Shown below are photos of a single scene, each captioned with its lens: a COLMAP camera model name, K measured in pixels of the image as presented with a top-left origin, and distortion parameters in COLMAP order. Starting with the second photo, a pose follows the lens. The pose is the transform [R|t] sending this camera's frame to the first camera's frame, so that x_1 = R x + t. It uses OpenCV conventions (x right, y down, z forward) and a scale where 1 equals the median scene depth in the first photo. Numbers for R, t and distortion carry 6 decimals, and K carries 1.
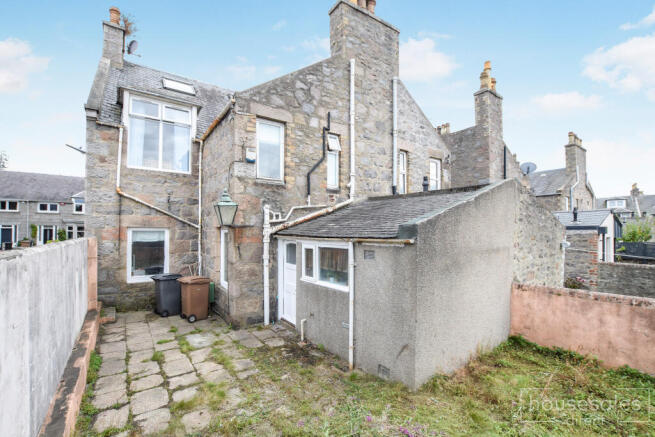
lens RADIAL K [[300.5, 0, 333.0], [0, 300.5, 228.1], [0, 0, 1]] dist [-0.003519, -0.000088]
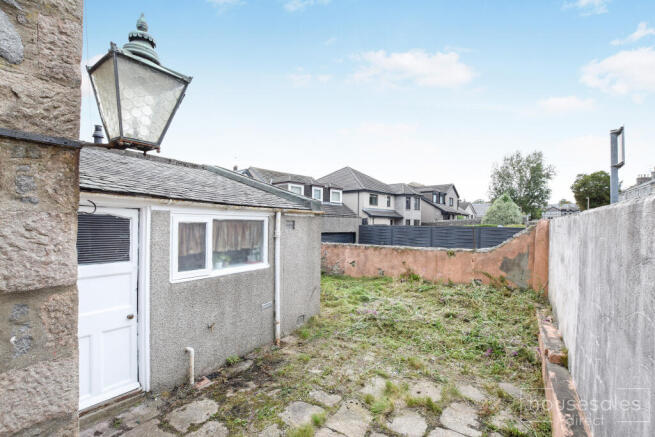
lens RADIAL K [[300.5, 0, 333.0], [0, 300.5, 228.1], [0, 0, 1]] dist [-0.003519, -0.000088]
pose [[-0.380678, -0.013030, 0.924616, -0.792908], [-0.022466, 0.999736, 0.004839, 0.079398], [-0.924435, -0.018930, -0.380870, 1.074846]]
